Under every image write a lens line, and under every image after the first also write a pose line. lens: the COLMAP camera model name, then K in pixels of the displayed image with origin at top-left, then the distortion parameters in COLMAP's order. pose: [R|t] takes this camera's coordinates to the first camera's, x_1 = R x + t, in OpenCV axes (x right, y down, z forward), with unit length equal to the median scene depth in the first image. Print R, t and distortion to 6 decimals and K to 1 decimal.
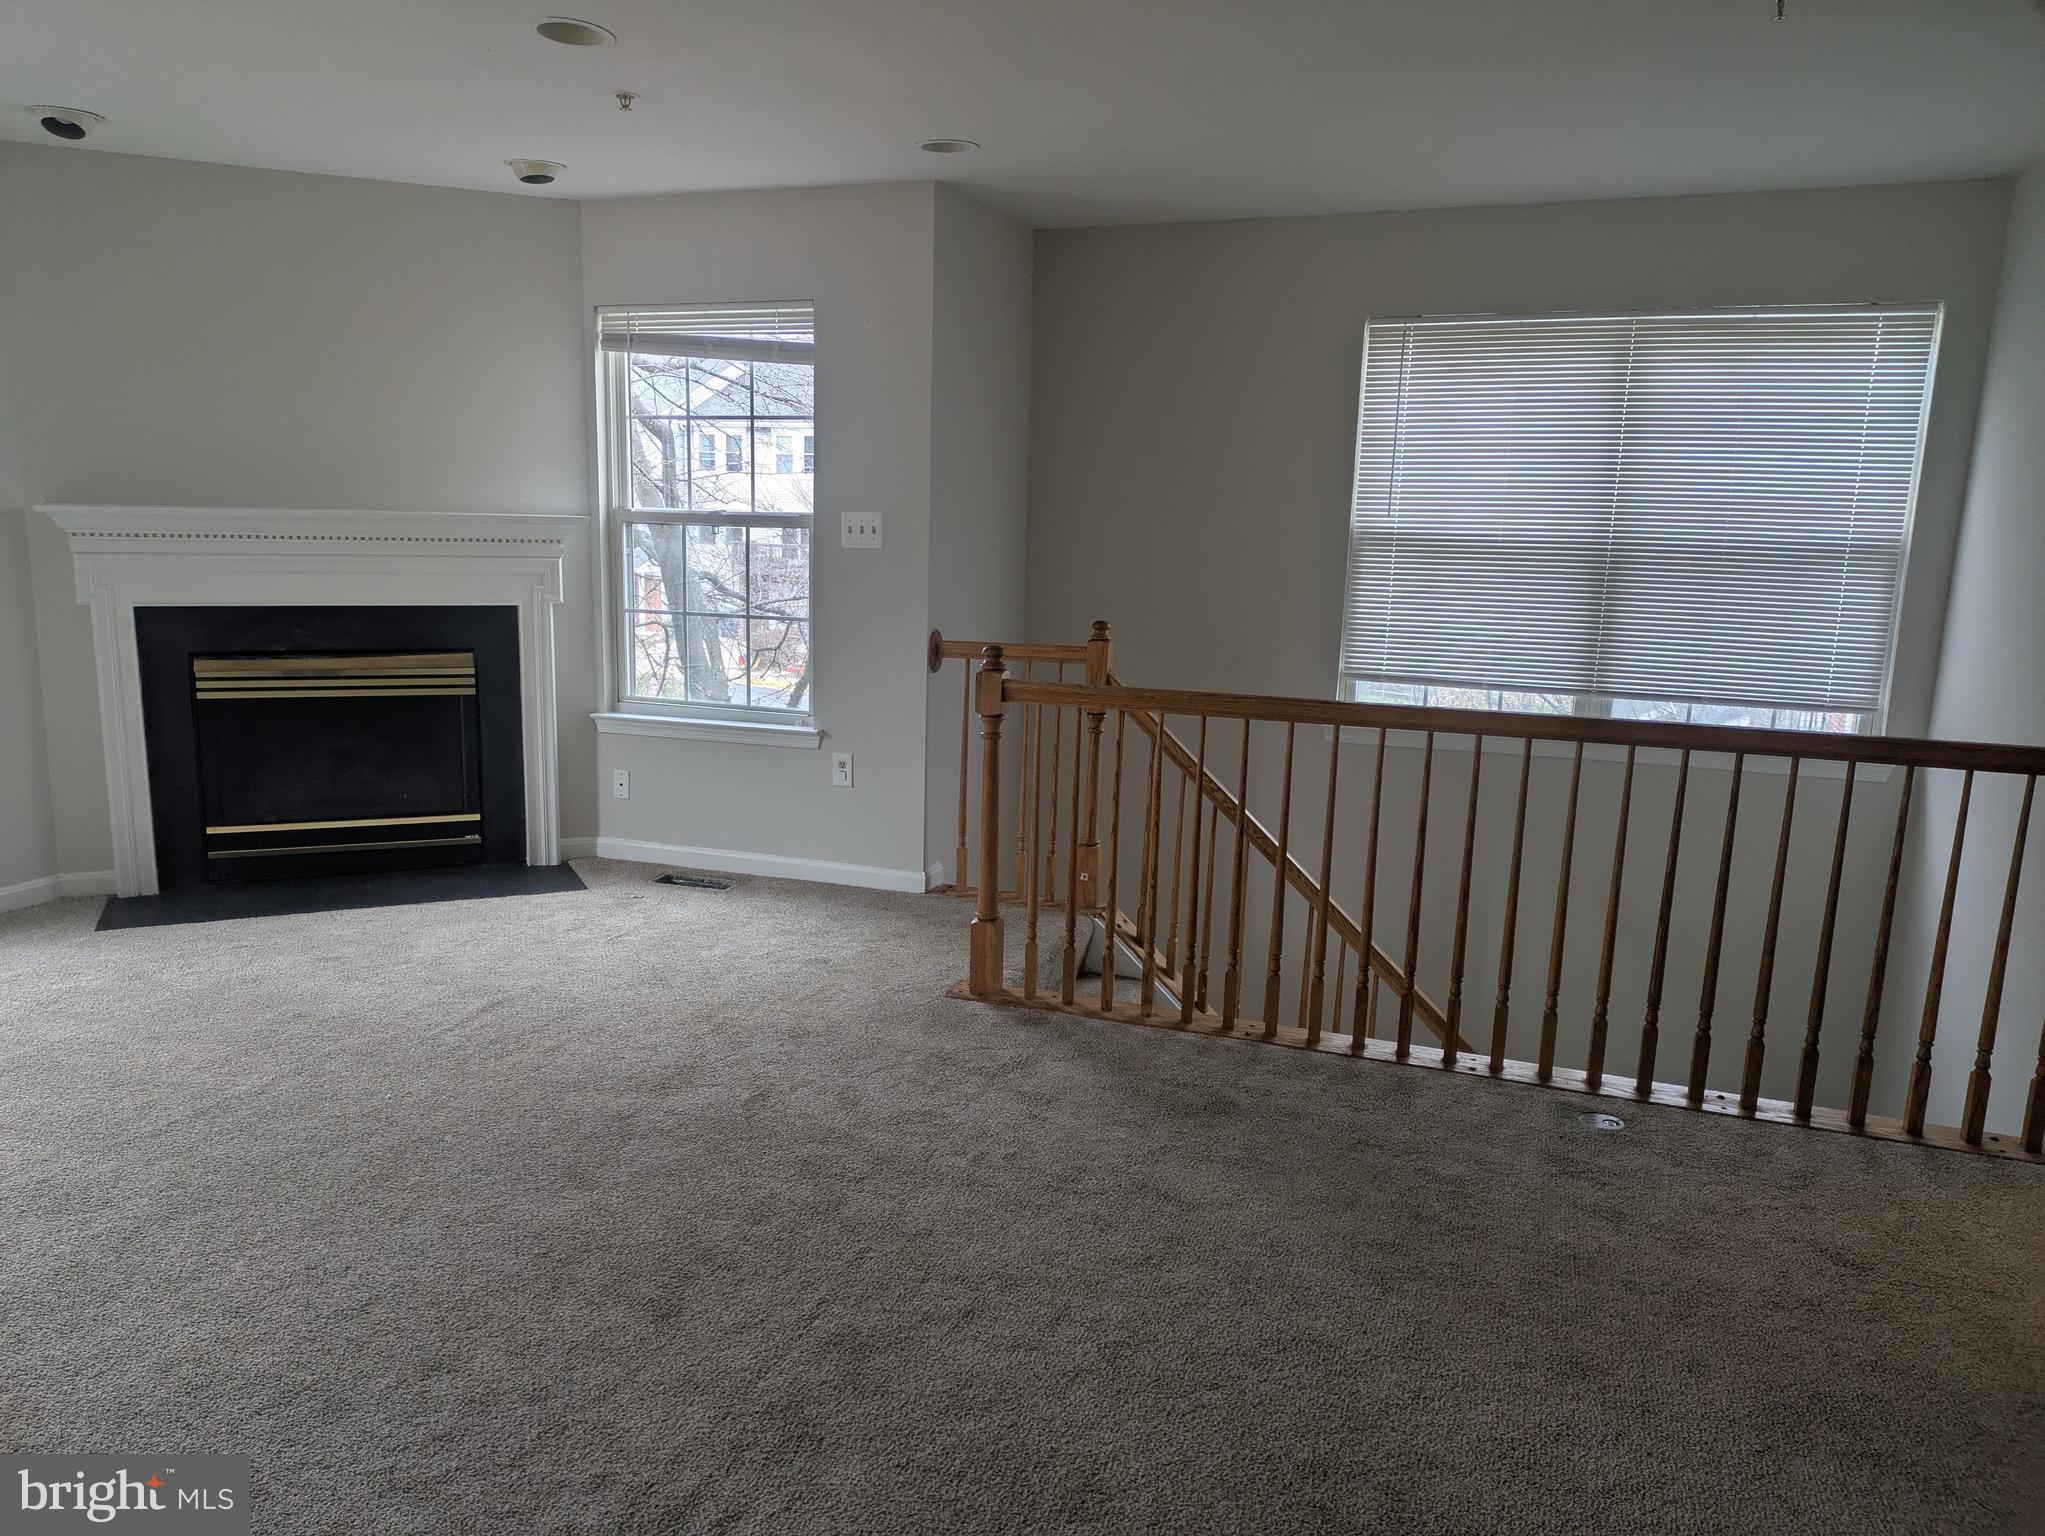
lens RADIAL K [[1488.3, 0, 978.8], [0, 1488.3, 782.9], [0, 0, 1]] dist [0.058222, -0.042674]
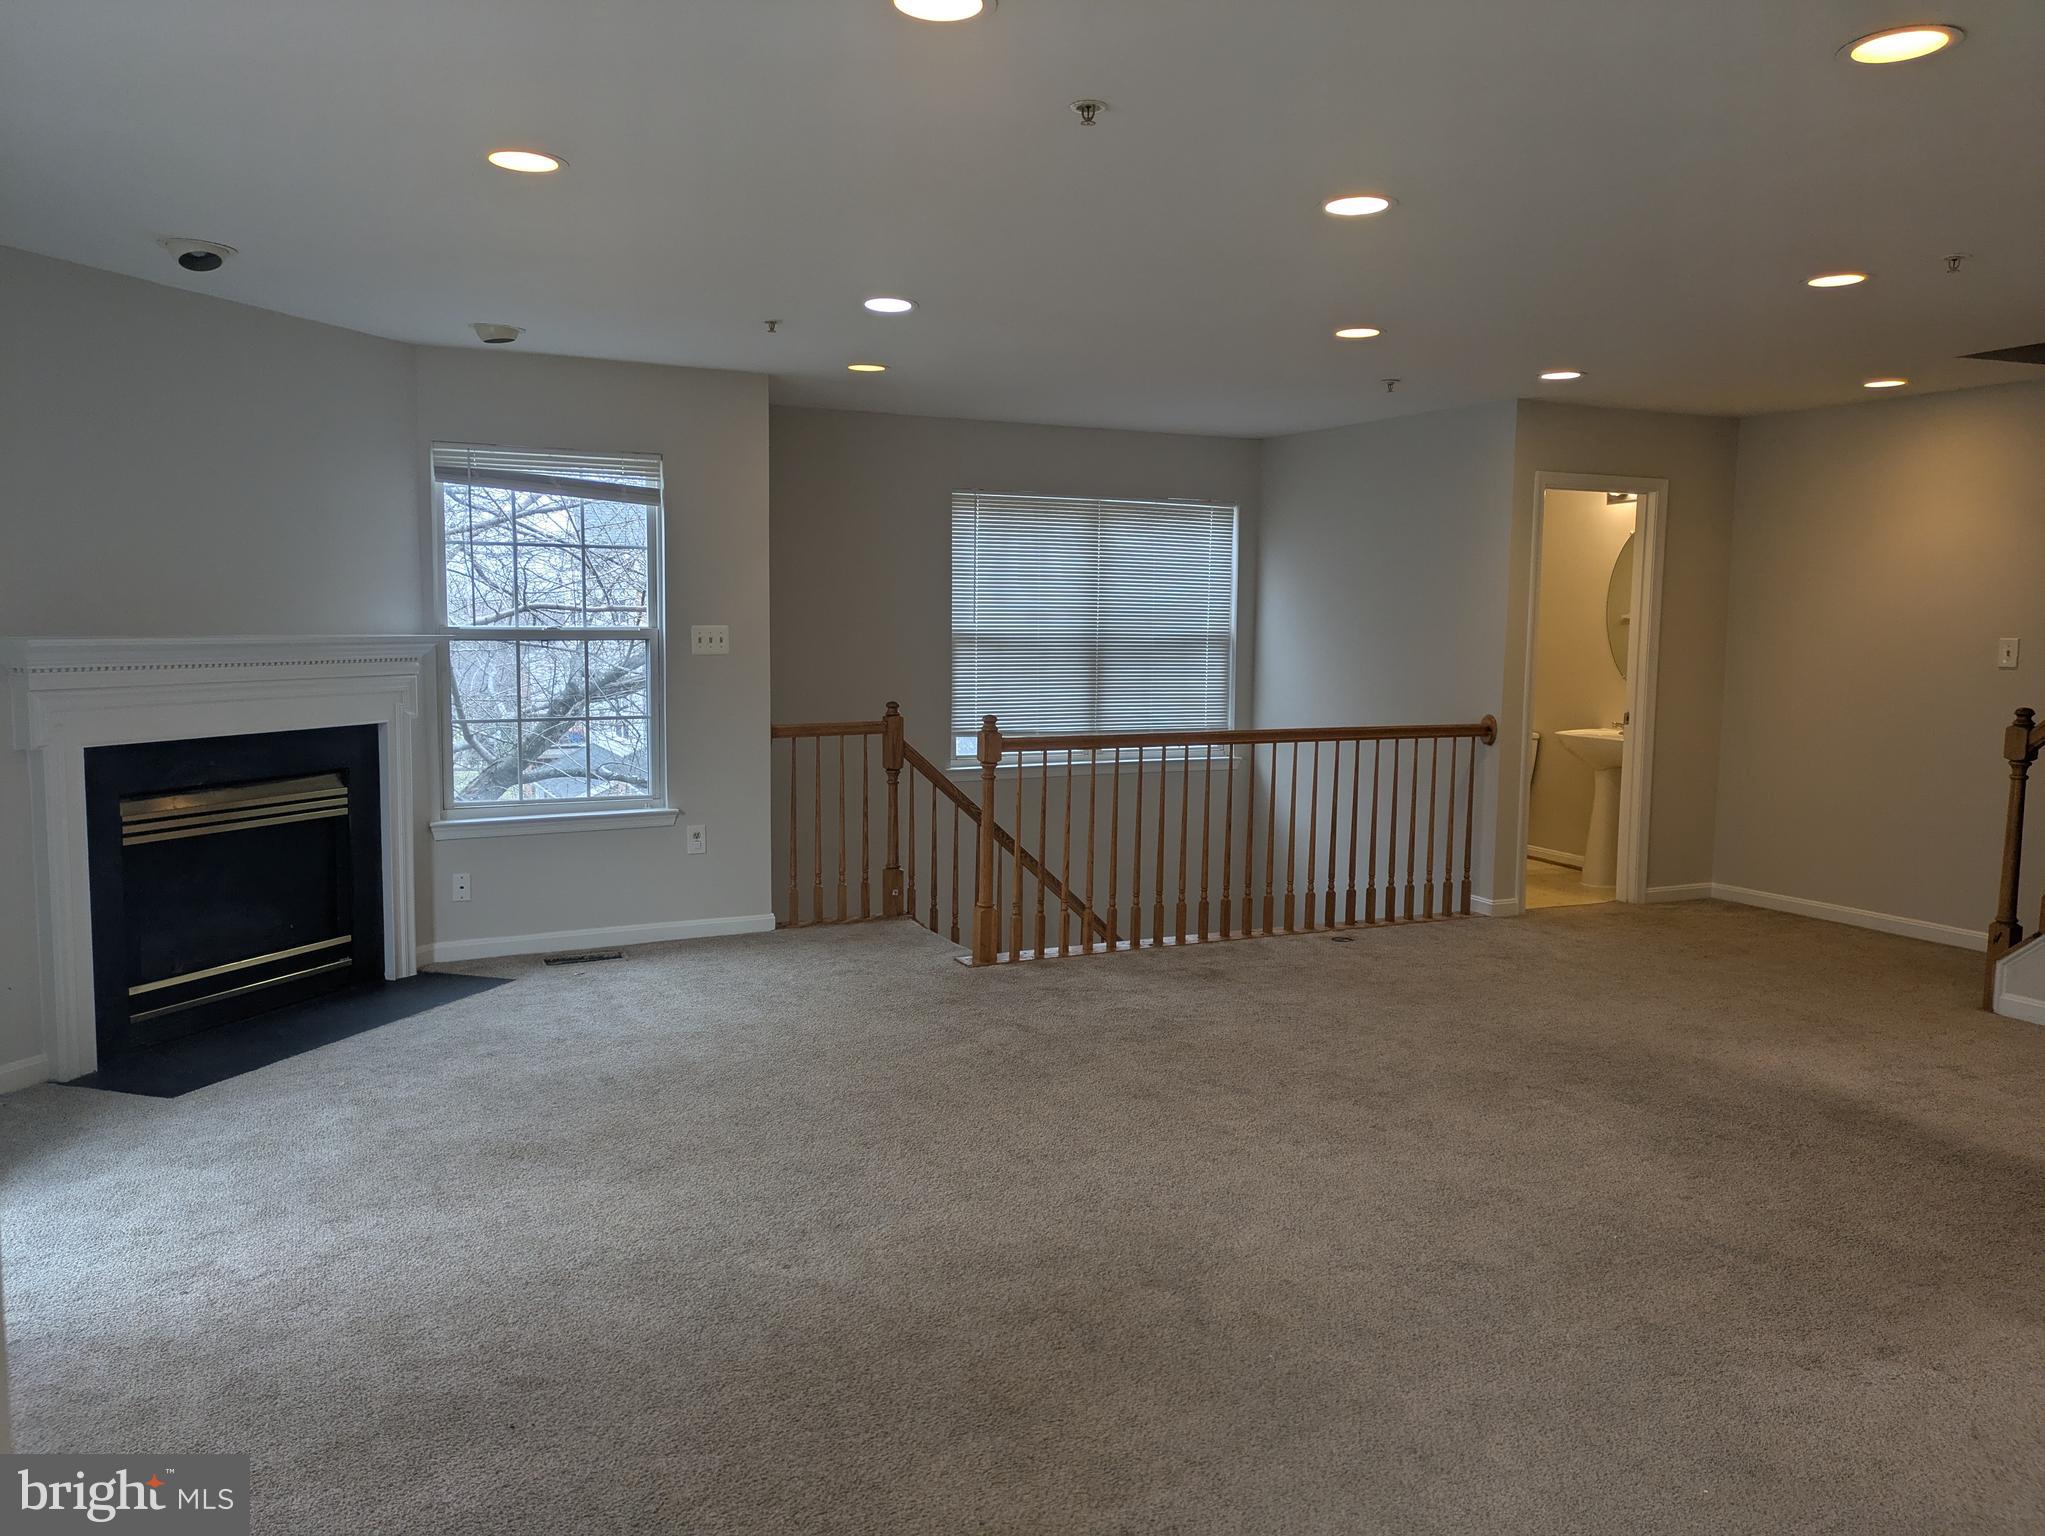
lens RADIAL K [[1488.3, 0, 1035.2], [0, 1488.3, 759.0], [0, 0, 1]] dist [0.058222, -0.042674]
pose [[0.683268, -0.084407, 0.725273, -0.799776], [0.142307, 0.989642, -0.018891, -0.012126], [-0.716166, 0.116119, 0.688203, -0.022186]]
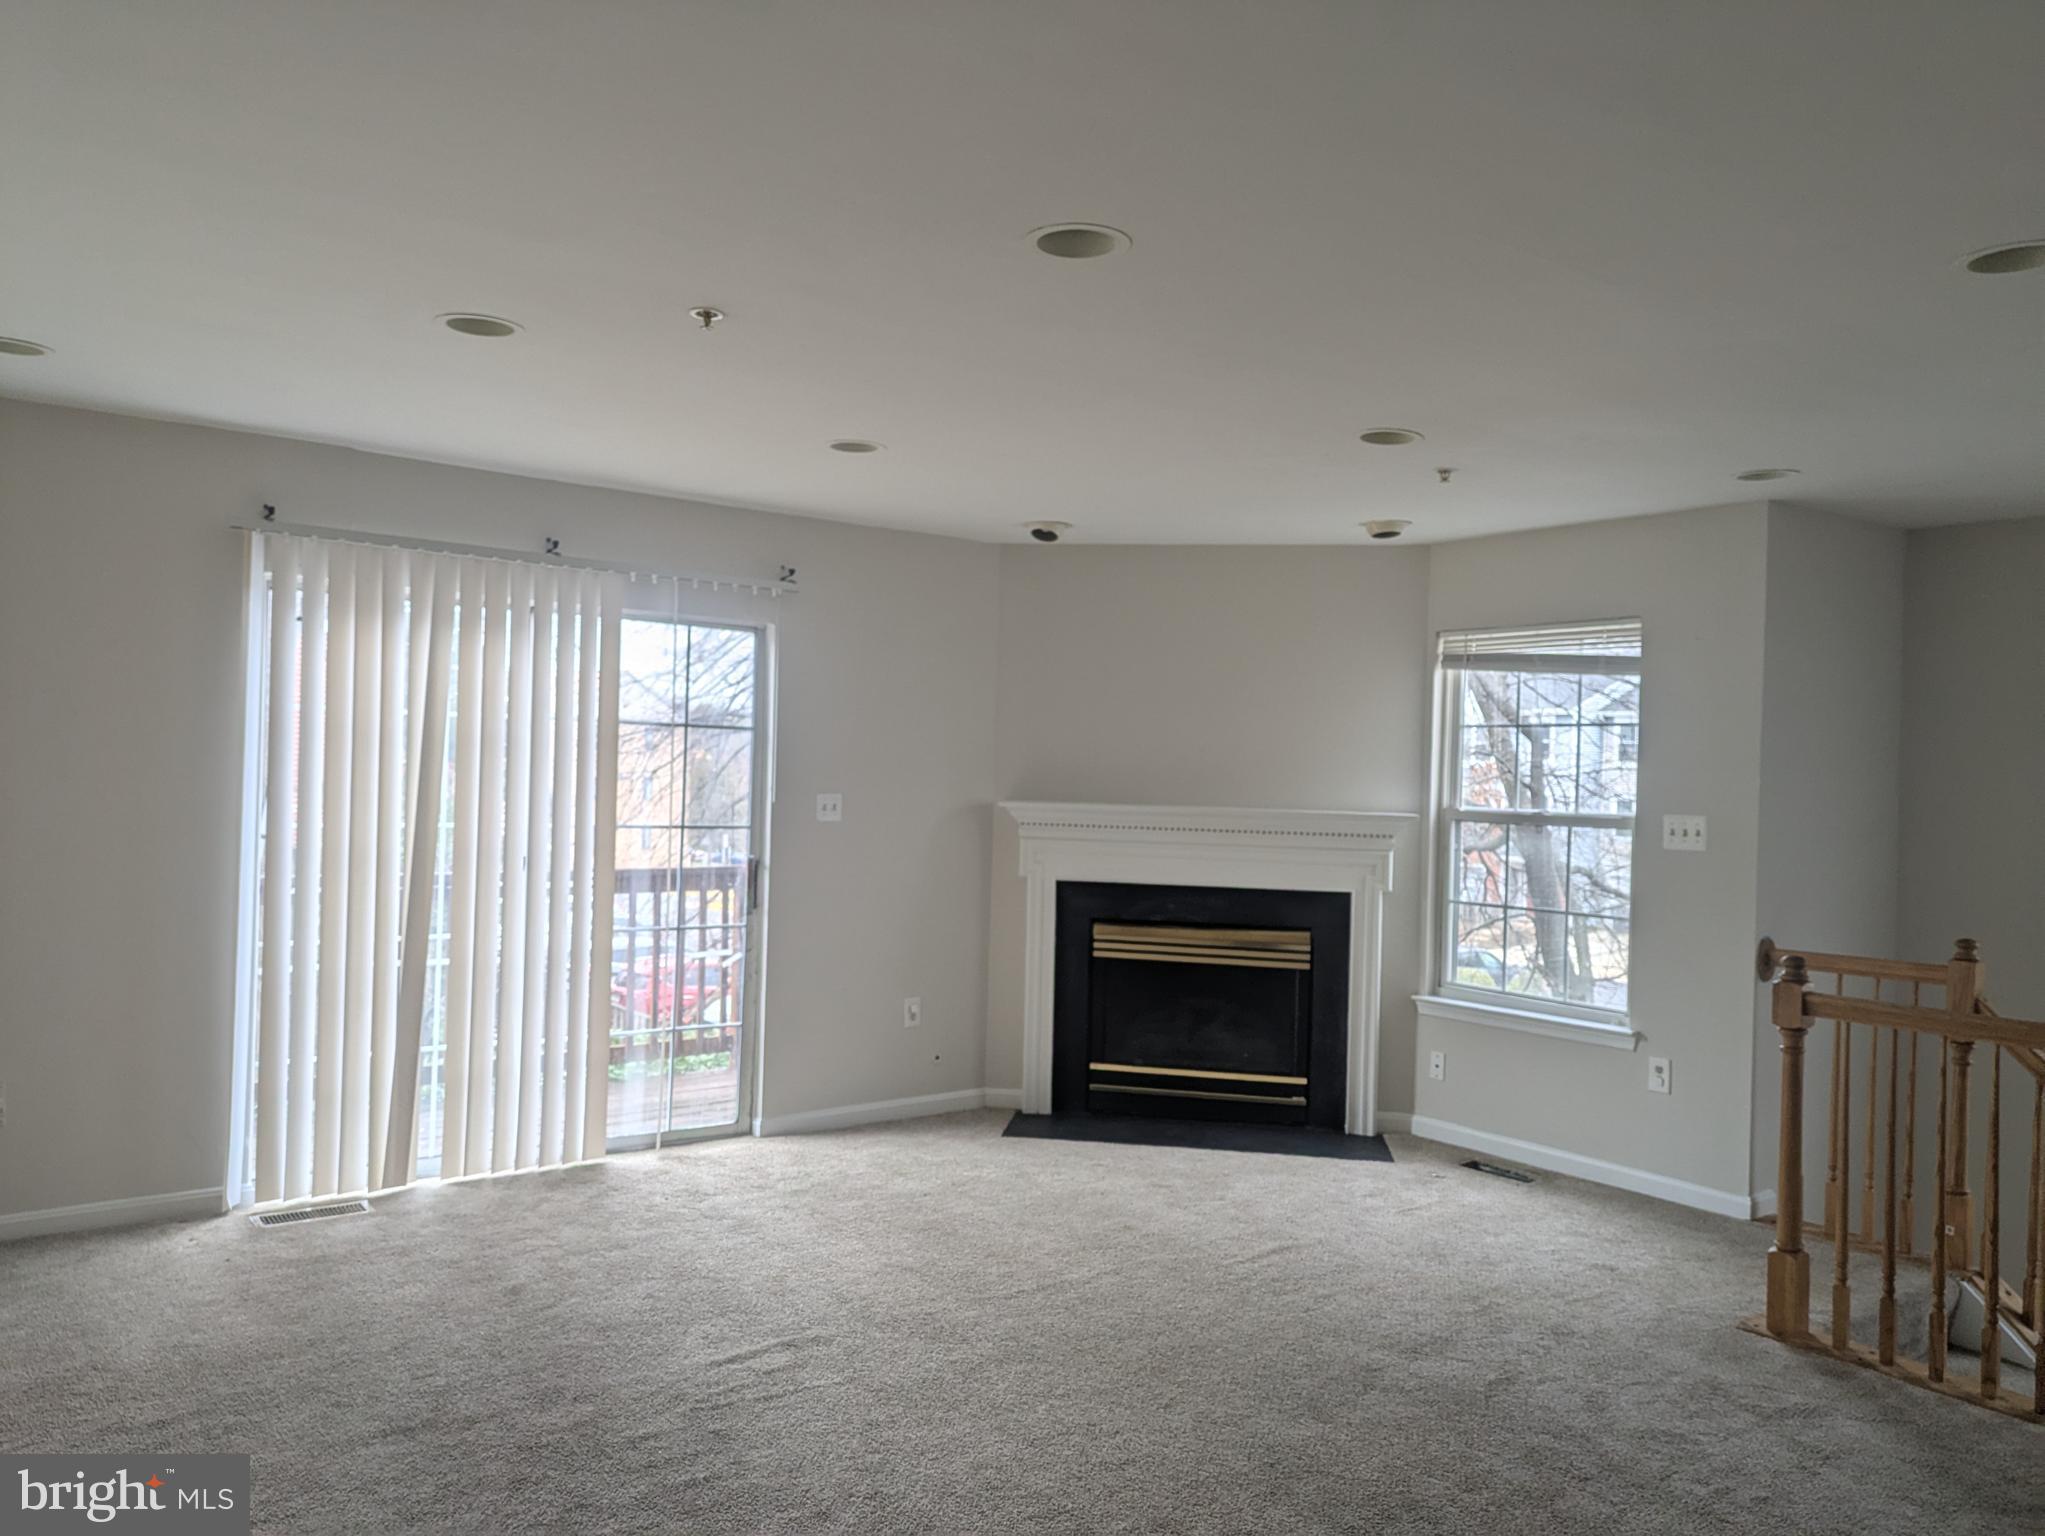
lens RADIAL K [[1488.3, 0, 1028.0], [0, 1488.3, 762.4], [0, 0, 1]] dist [0.058222, -0.042674]
pose [[0.850255, 0.000364, -0.526370, 0.078195], [-0.107761, 0.978940, -0.173391, 0.006300], [0.515222, 0.204149, 0.832388, -0.075936]]
